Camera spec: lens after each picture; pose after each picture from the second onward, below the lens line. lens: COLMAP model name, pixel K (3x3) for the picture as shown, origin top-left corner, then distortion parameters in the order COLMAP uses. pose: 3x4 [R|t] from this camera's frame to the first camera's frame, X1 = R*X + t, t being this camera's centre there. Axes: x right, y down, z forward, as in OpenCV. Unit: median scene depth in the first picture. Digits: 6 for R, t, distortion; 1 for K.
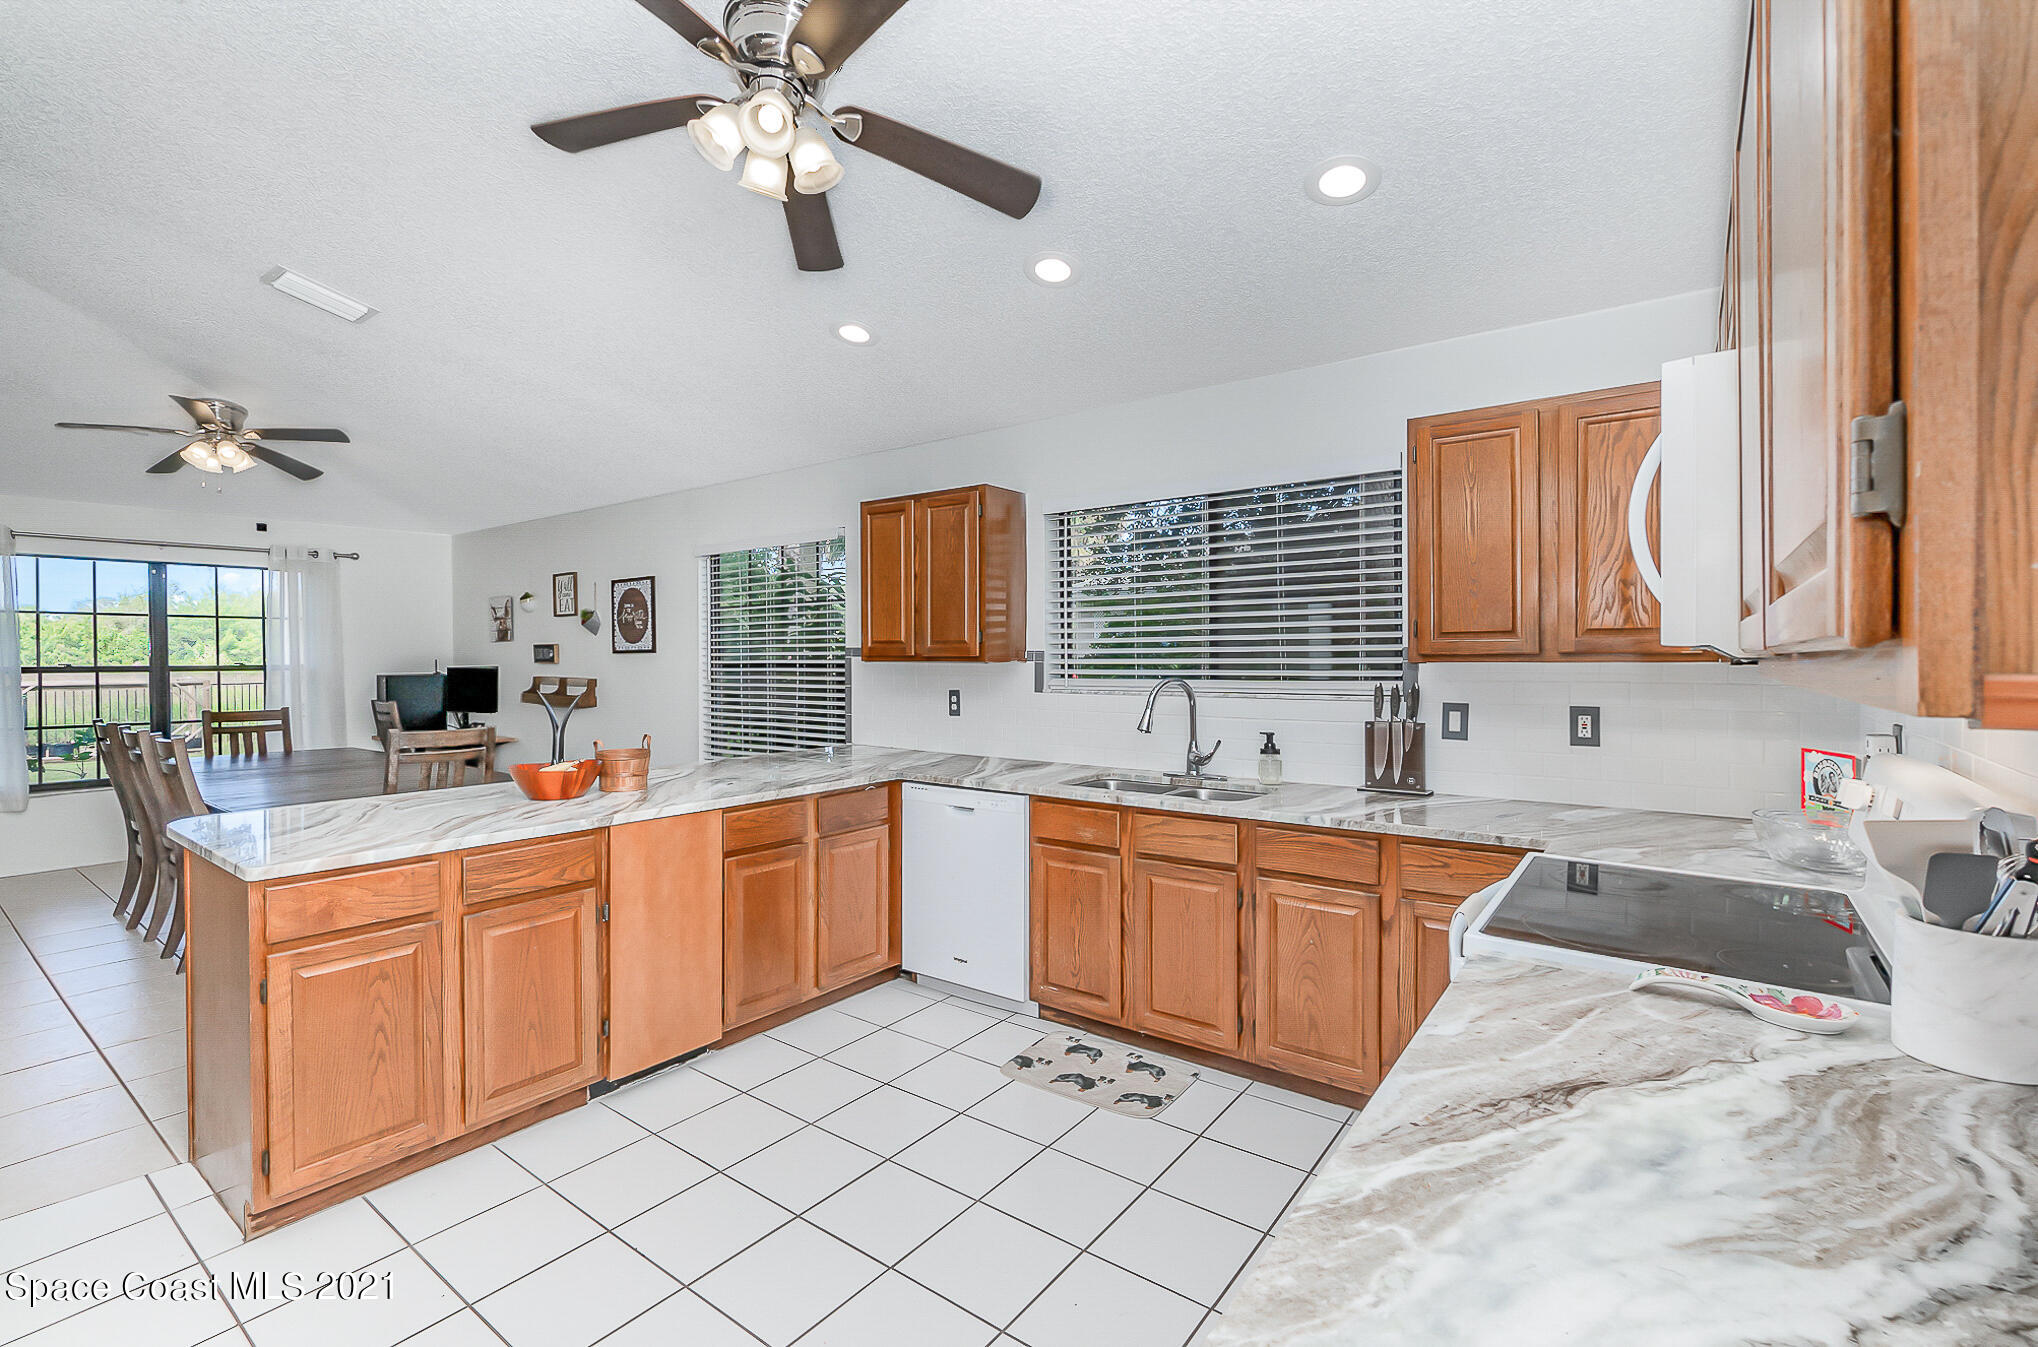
lens RADIAL K [[918.8, 0, 1010.8], [0, 918.8, 662.0], [0, 0, 1]] dist [-0.001021, 0.000264]
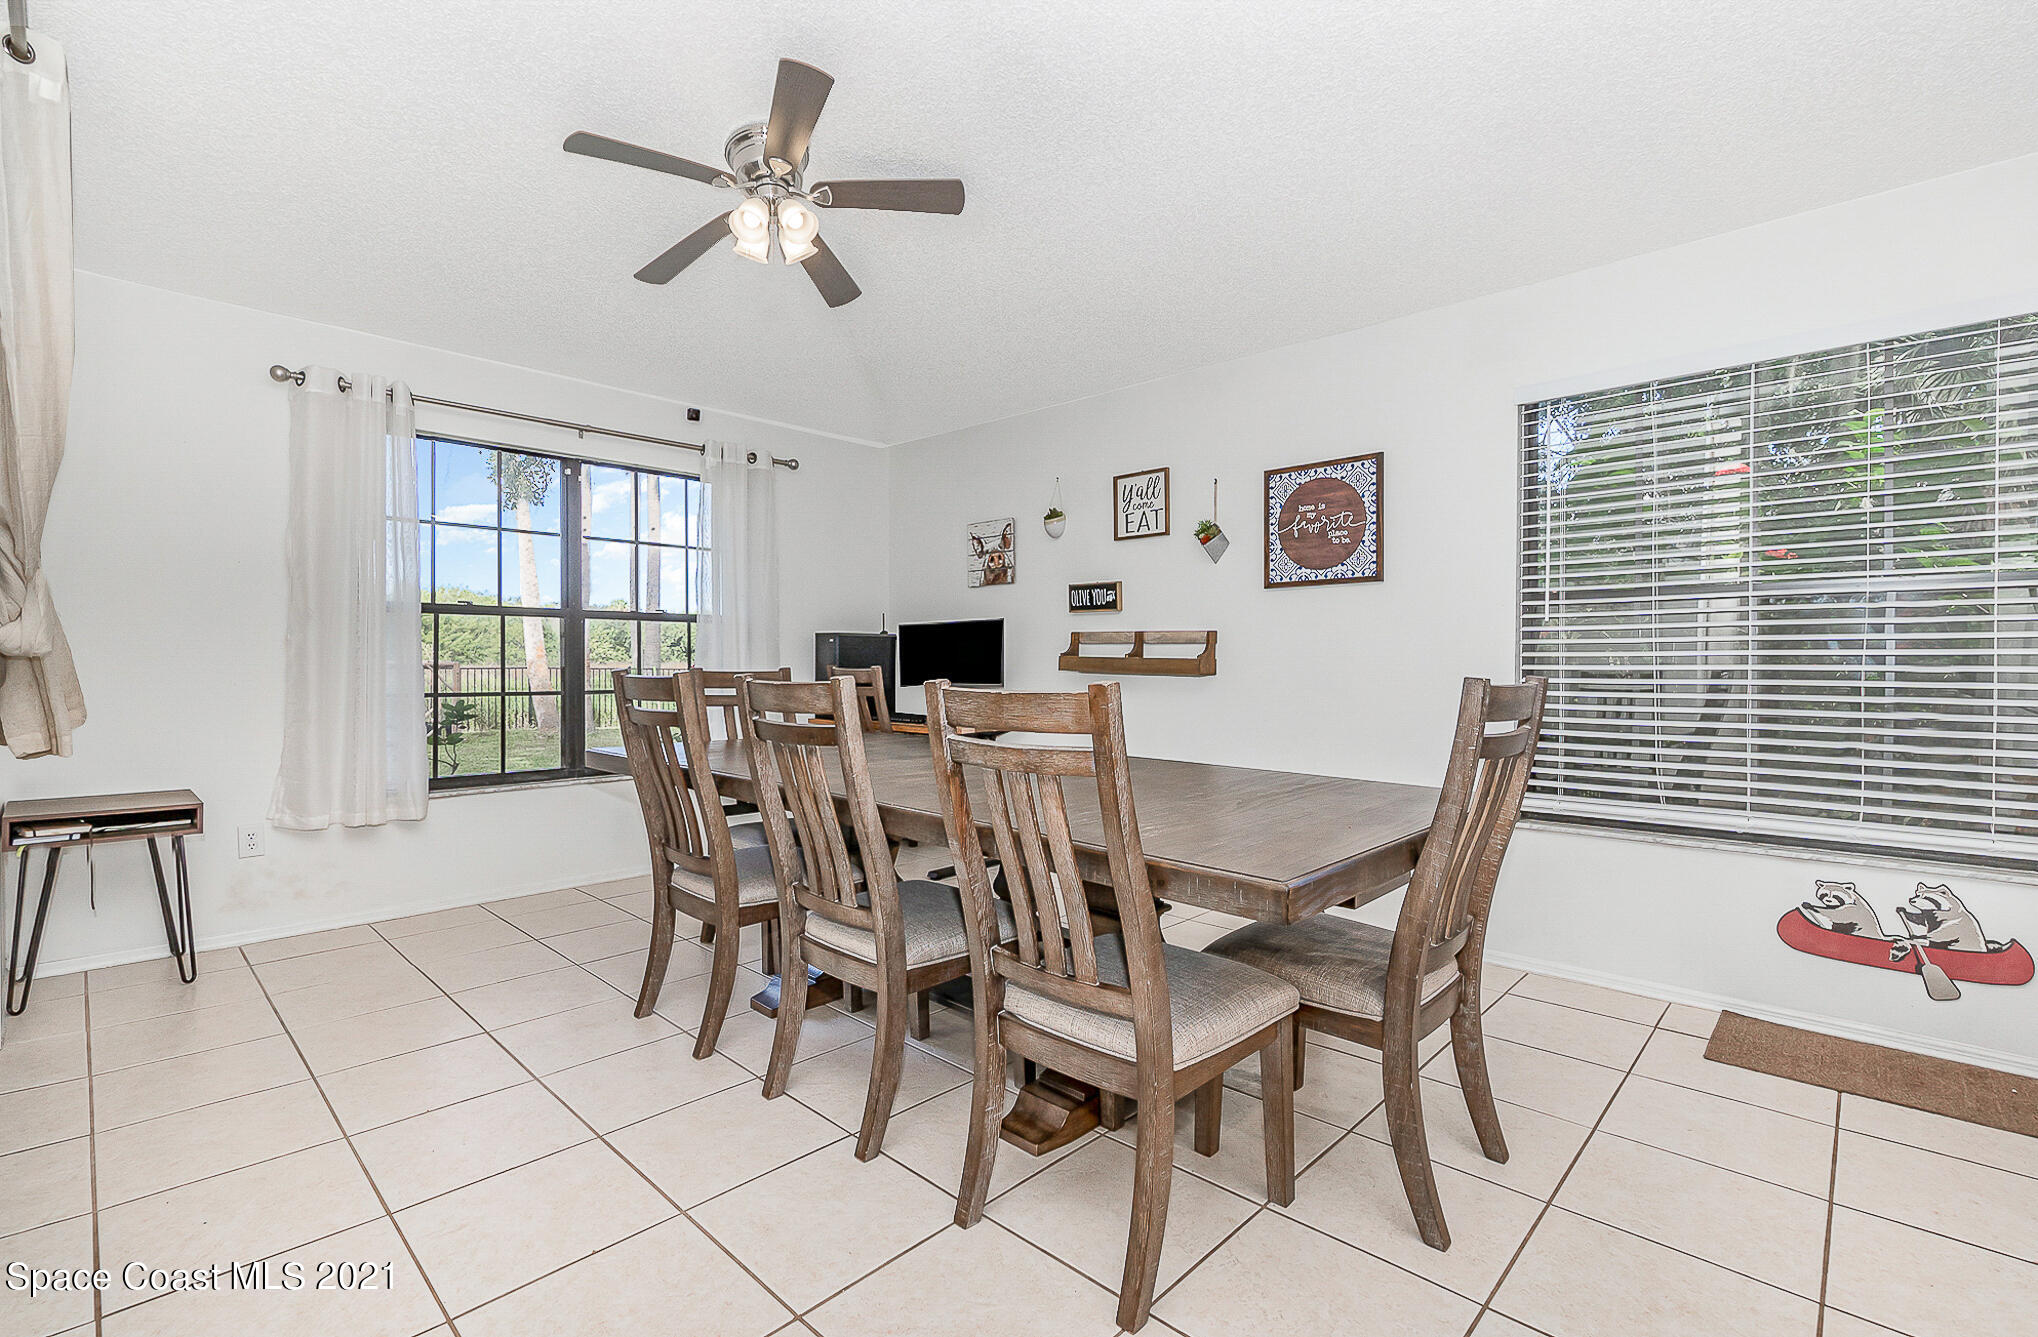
lens RADIAL K [[935.9, 0, 1023.0], [0, 935.9, 669.2], [0, 0, 1]] dist [-0.000775, -0.000096]
pose [[0.994650, 0.006672, -0.103089, -0.521896], [-0.006688, 0.999978, 0.000199, 0.046466], [0.103088, 0.000492, 0.994672, 0.339546]]
